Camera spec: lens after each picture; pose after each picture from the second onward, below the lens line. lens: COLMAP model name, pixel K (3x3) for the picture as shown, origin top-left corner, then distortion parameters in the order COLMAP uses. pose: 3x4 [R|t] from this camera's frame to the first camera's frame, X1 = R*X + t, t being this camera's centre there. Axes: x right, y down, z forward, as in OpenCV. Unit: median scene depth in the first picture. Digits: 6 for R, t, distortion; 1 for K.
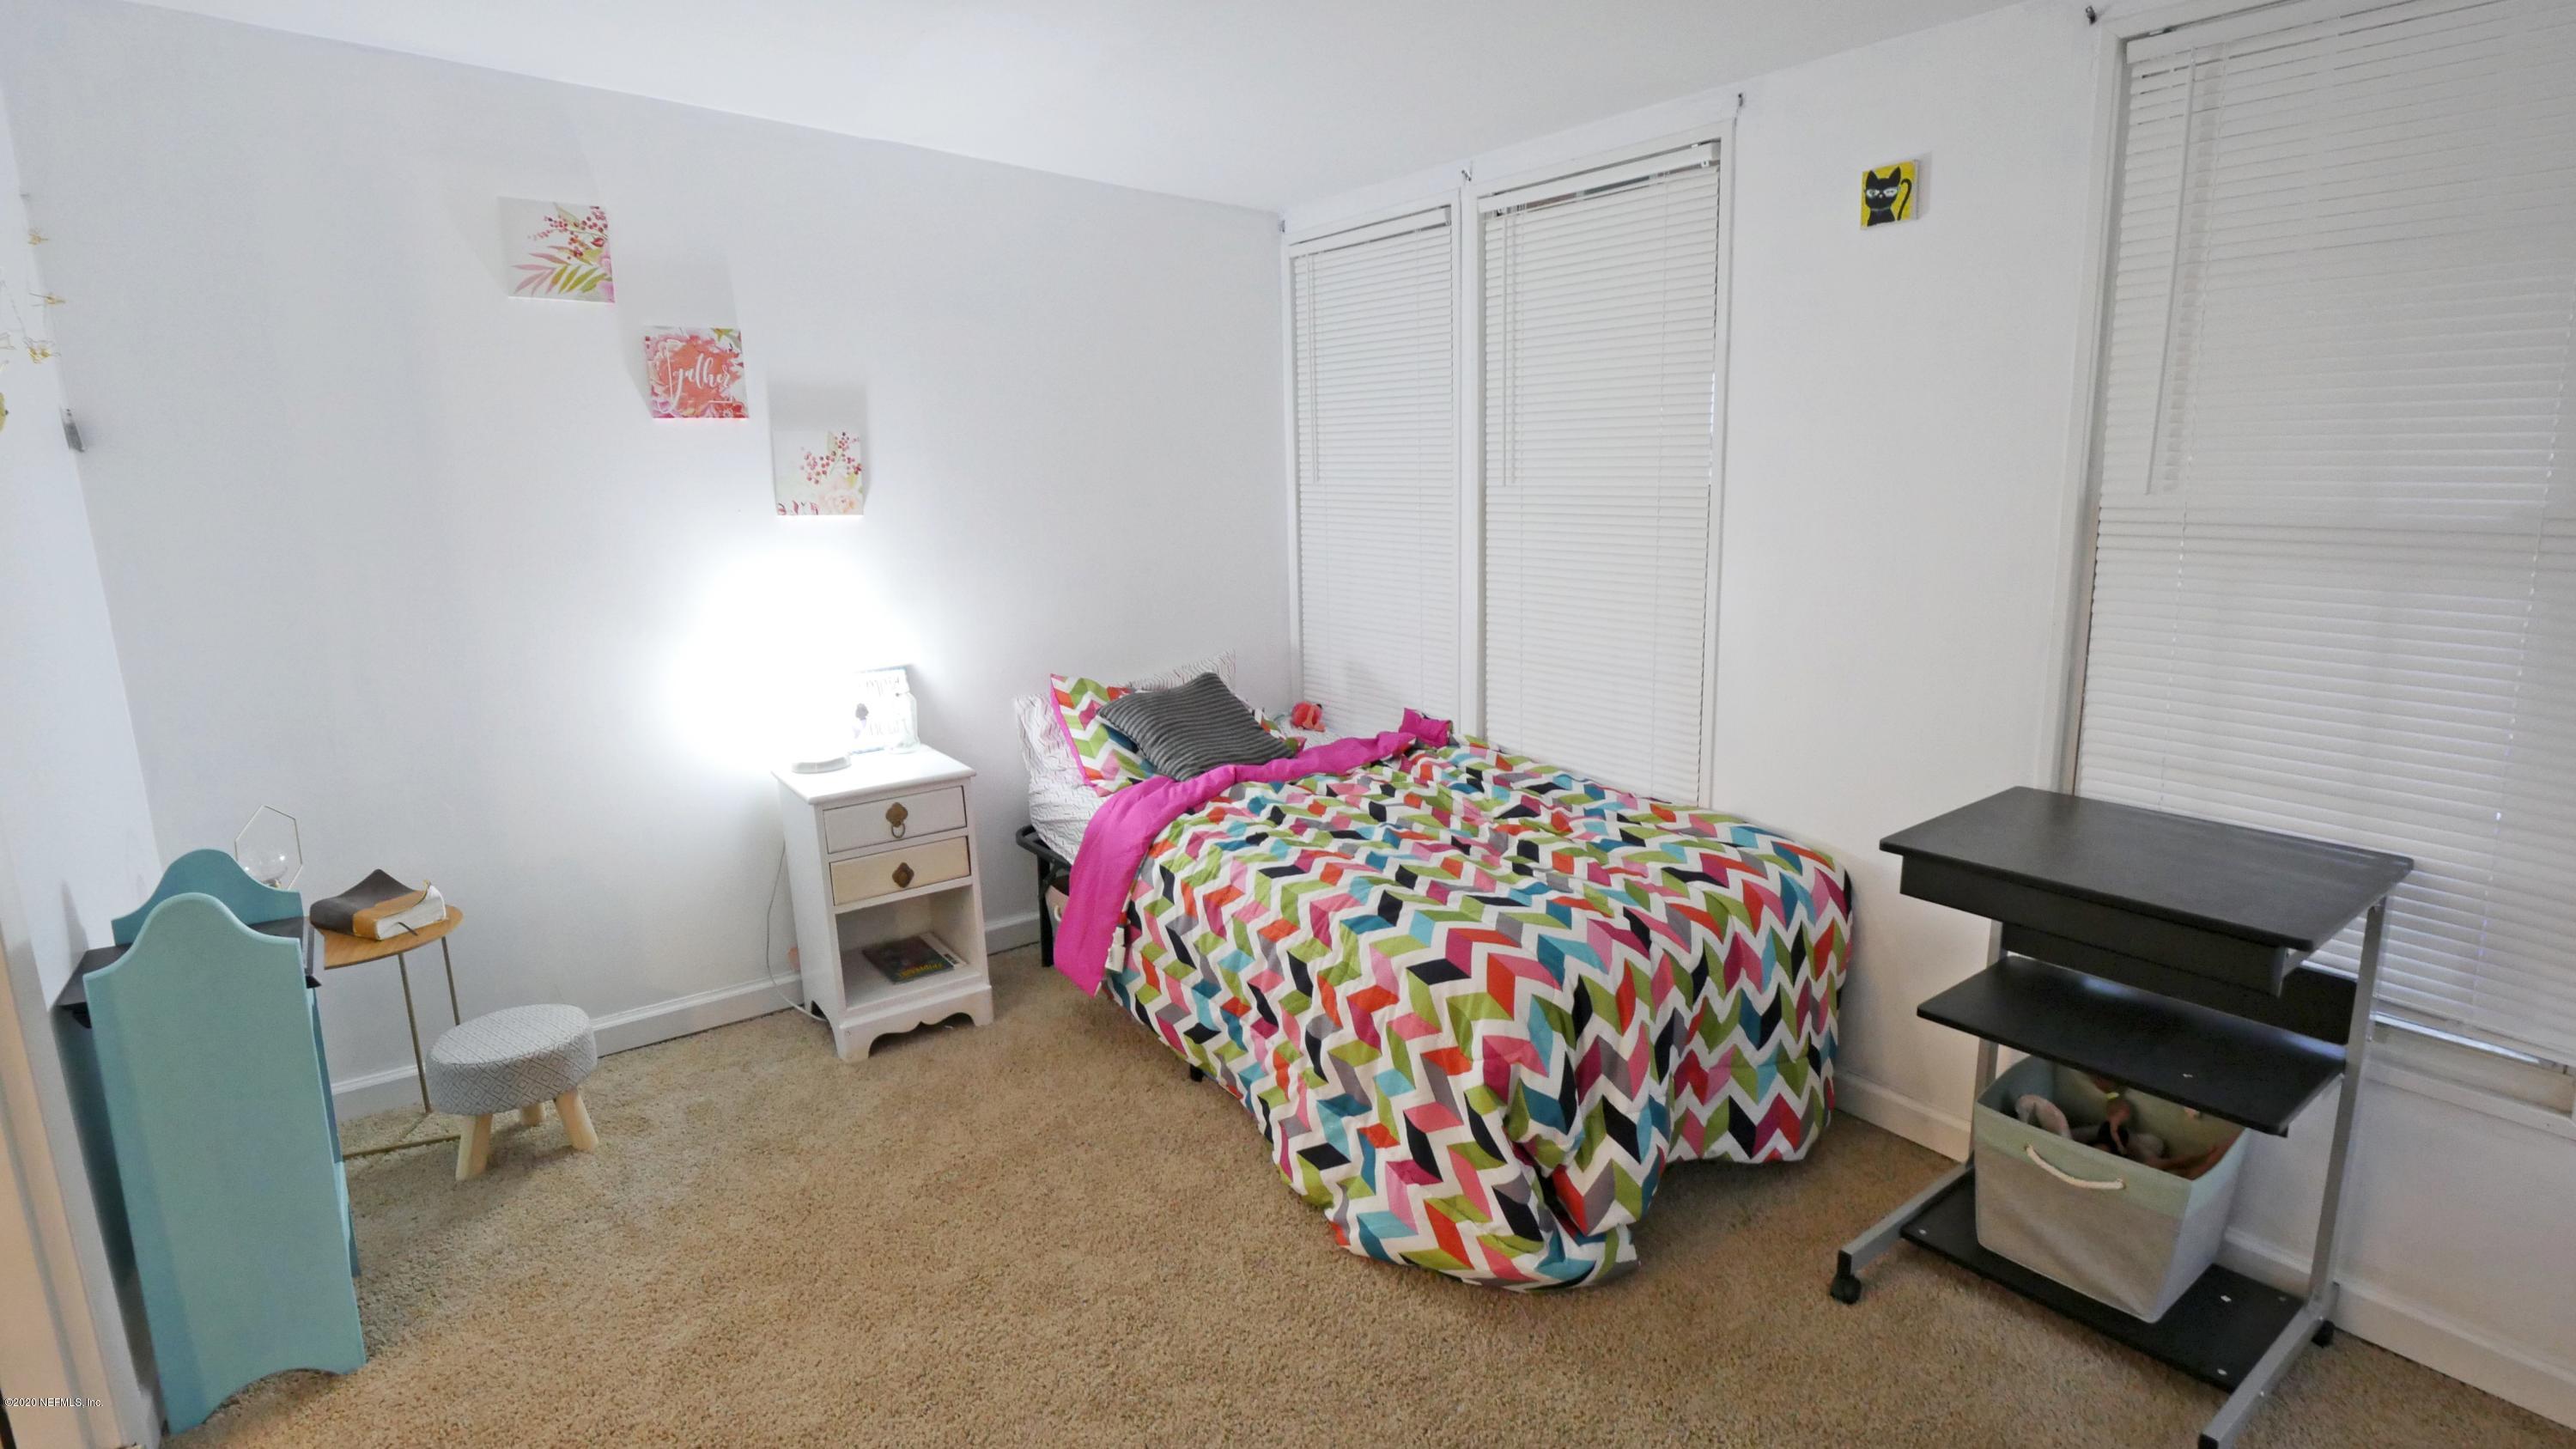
lens RADIAL K [[1246.5, 0, 1297.0], [0, 1246.5, 709.3], [0, 0, 1]] dist [-0.013236, -0.001952]
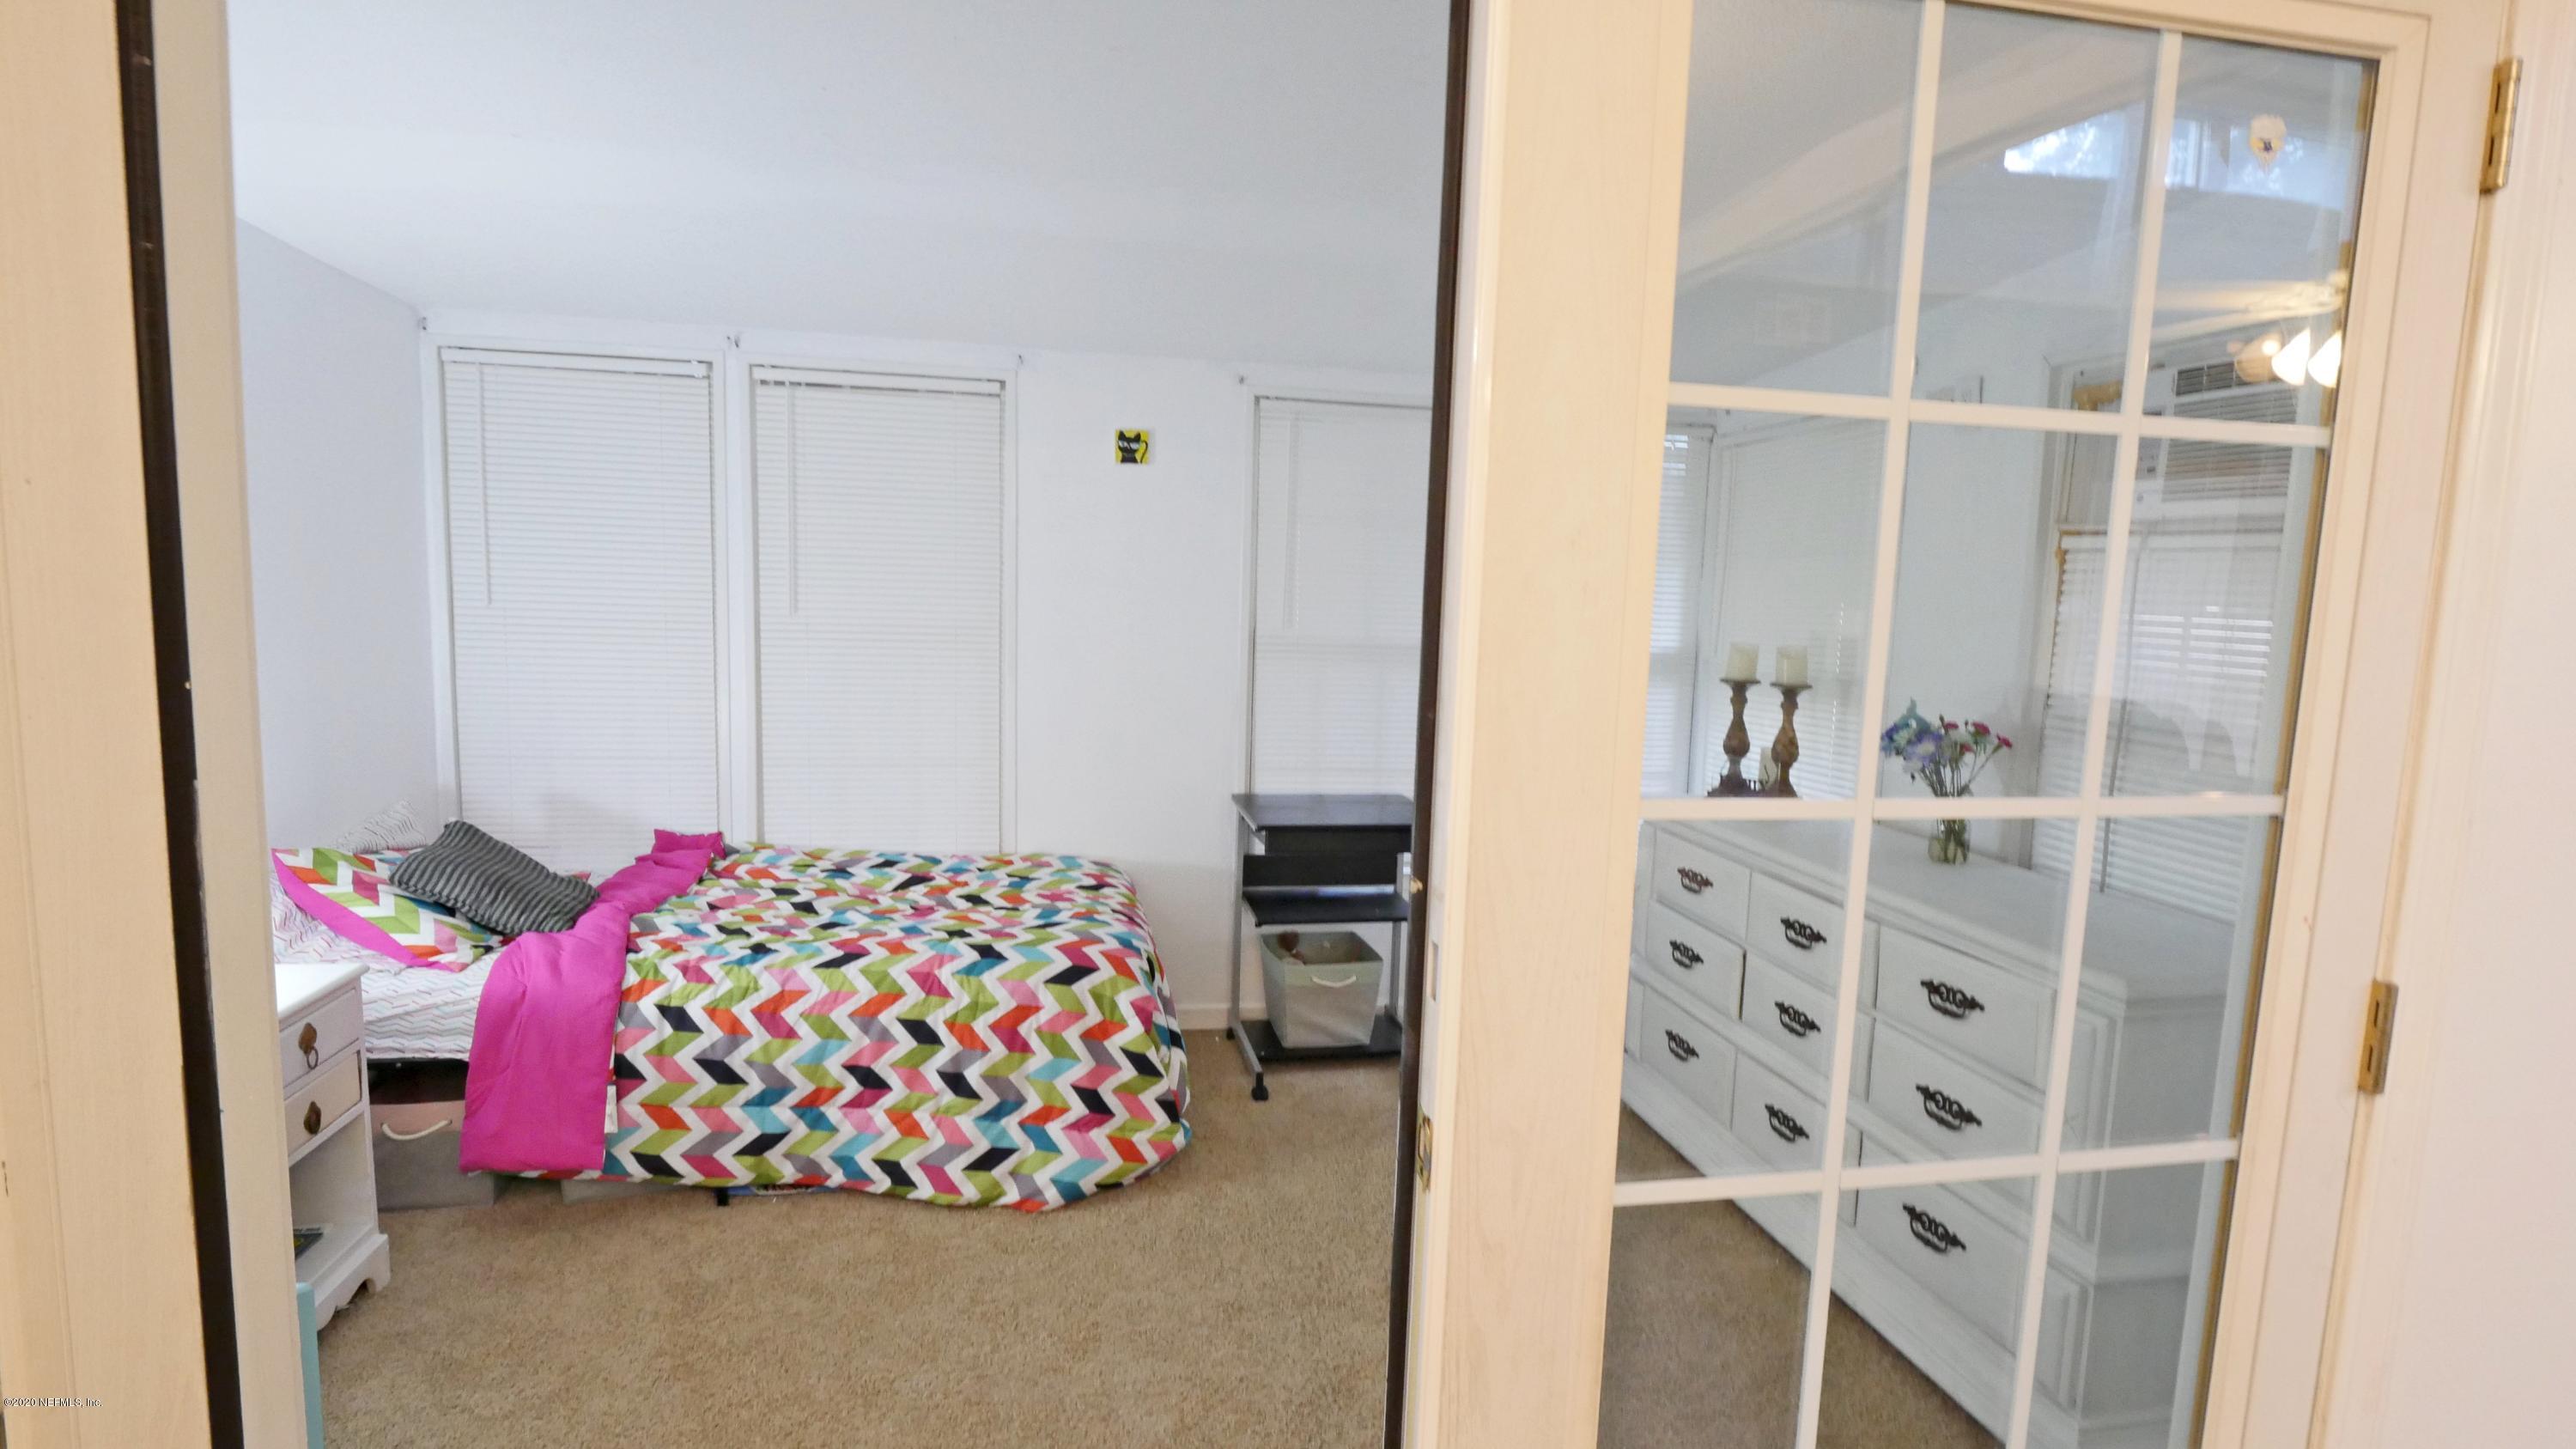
lens RADIAL K [[1246.5, 0, 1297.0], [0, 1246.5, 709.3], [0, 0, 1]] dist [-0.013236, -0.001952]
pose [[0.428939, -0.058742, 0.901421, -0.891618], [0.134479, 0.990916, 0.000582, -0.042136], [-0.893267, 0.120973, 0.432943, 0.130702]]
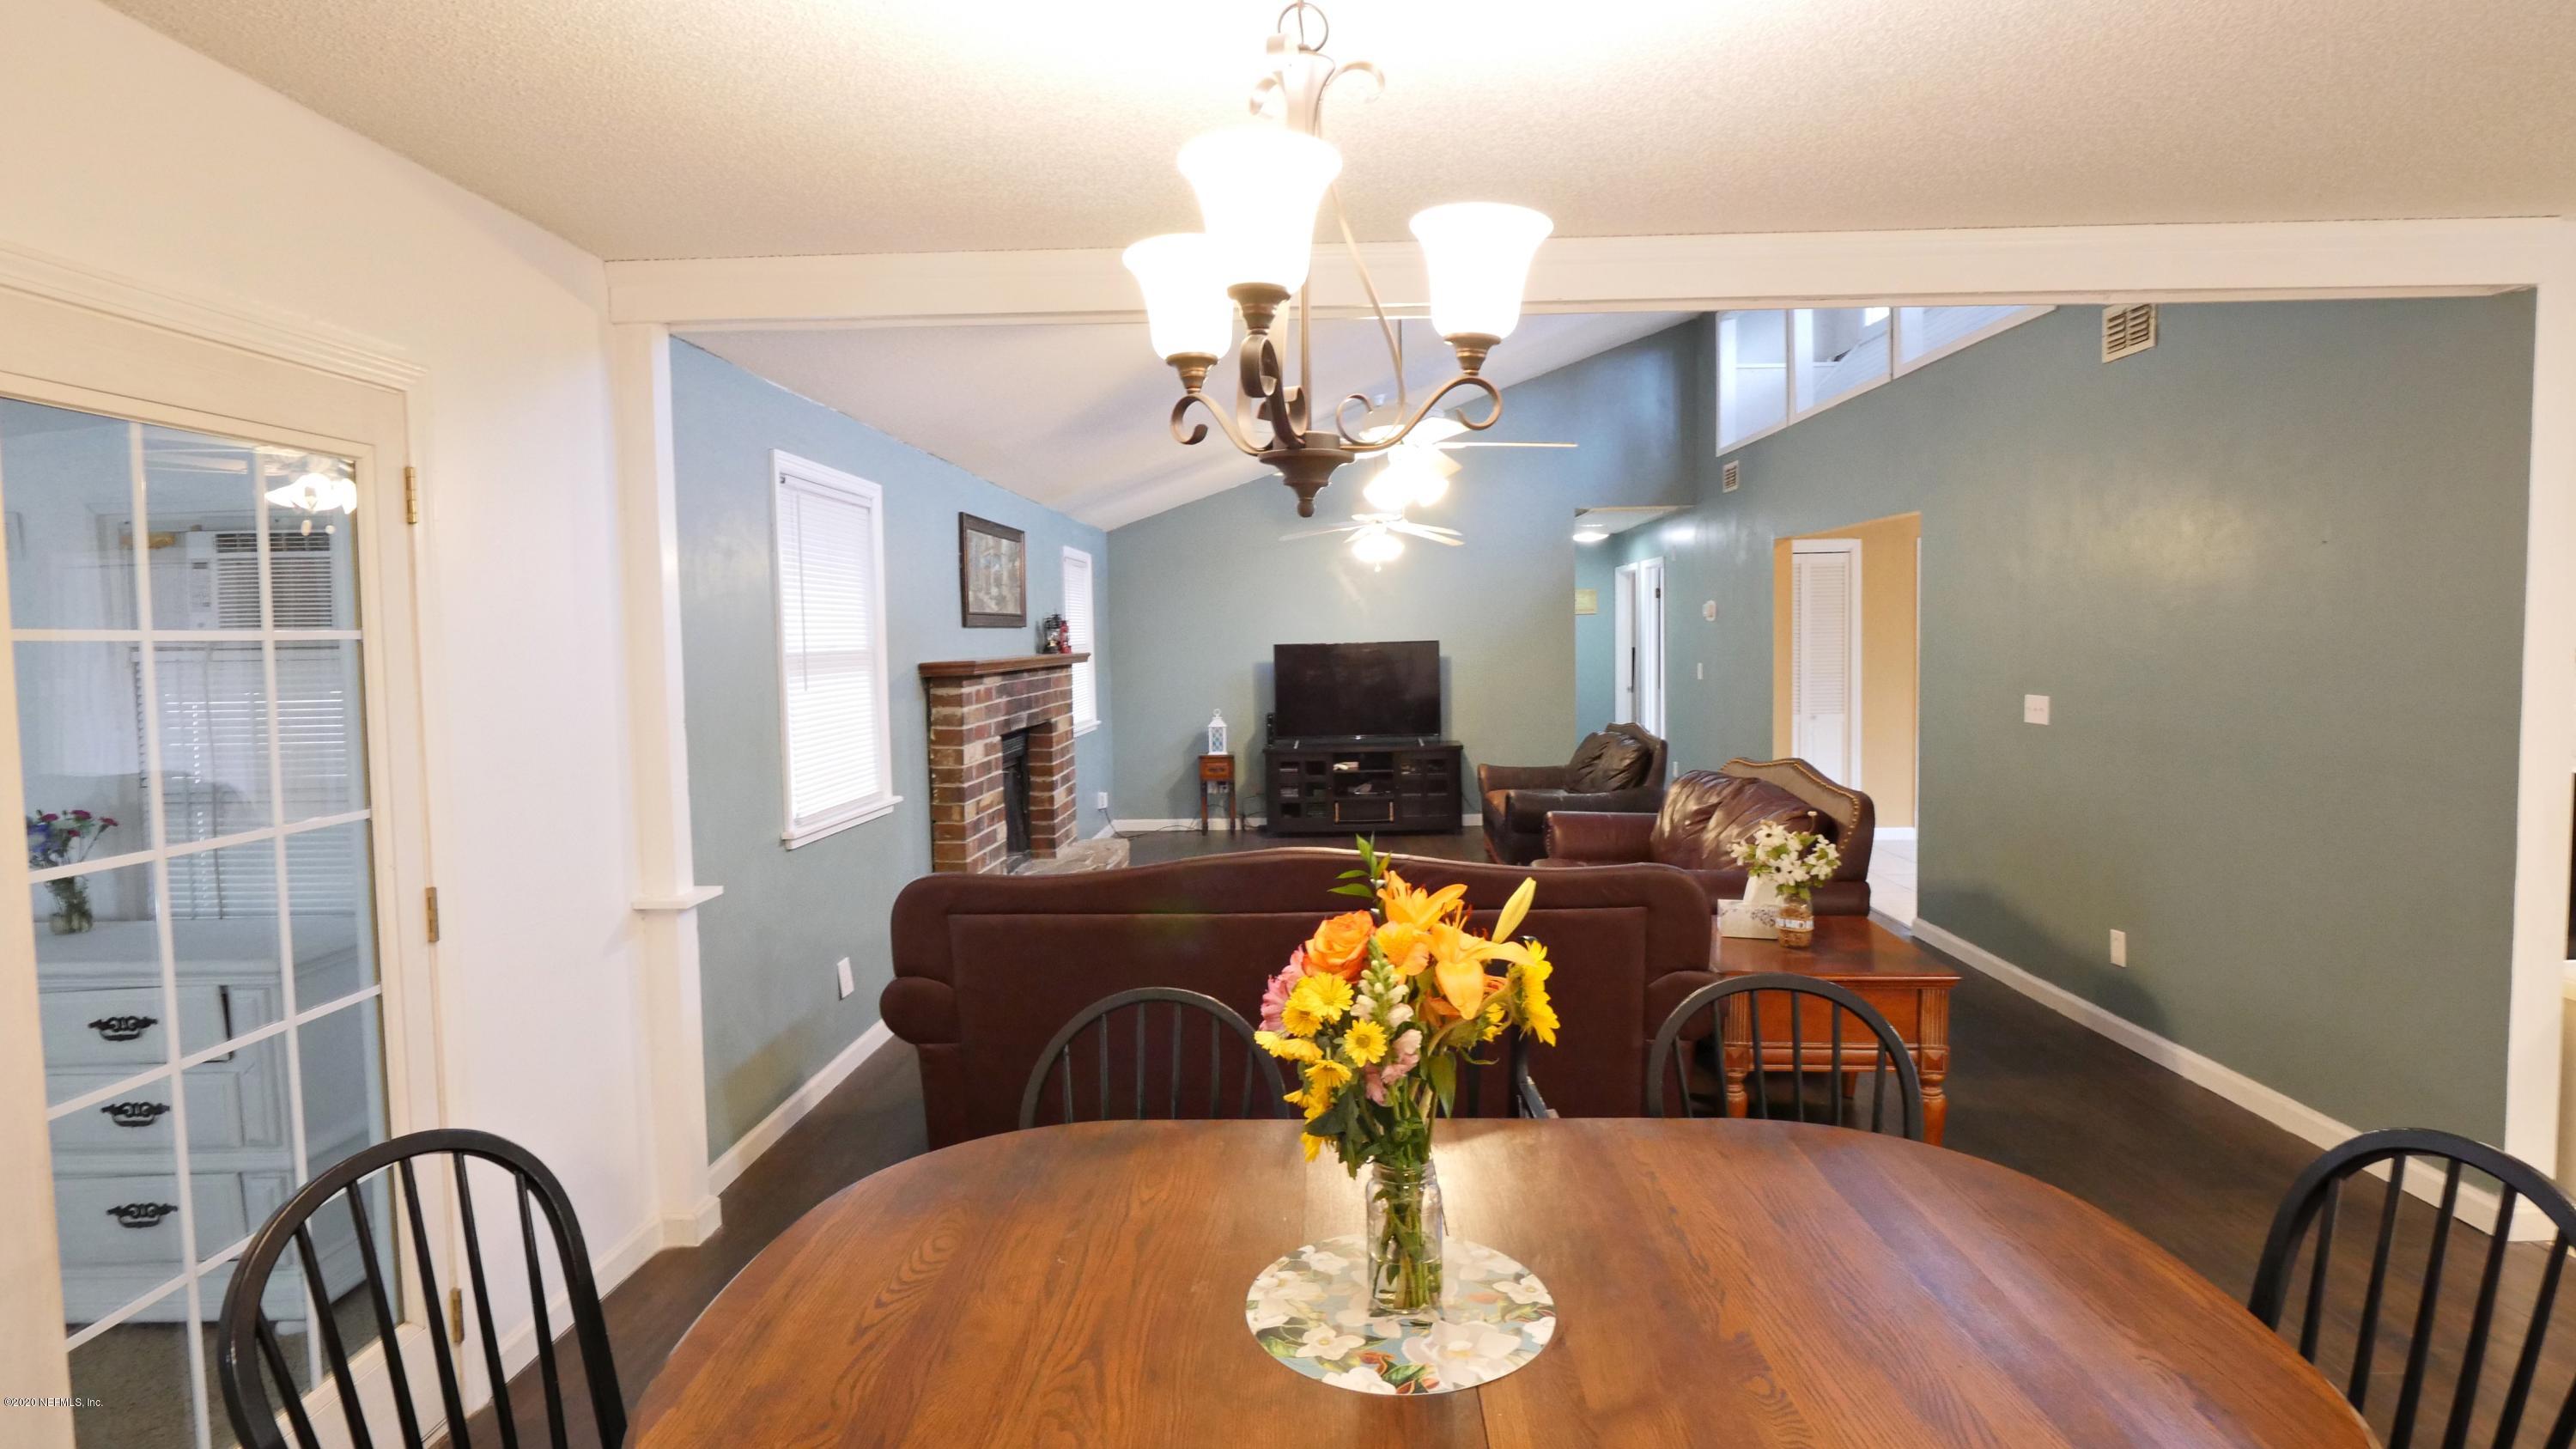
lens RADIAL K [[1292.4, 0, 1297.3], [0, 1292.4, 716.1], [0, 0, 1]] dist [-0.009136, 0.000673]
pose [[-0.791431, 0.001446, 0.611257, -2.481255], [0.157207, 0.966841, 0.201258, -0.237940], [-0.590697, 0.255376, -0.765415, 0.644119]]
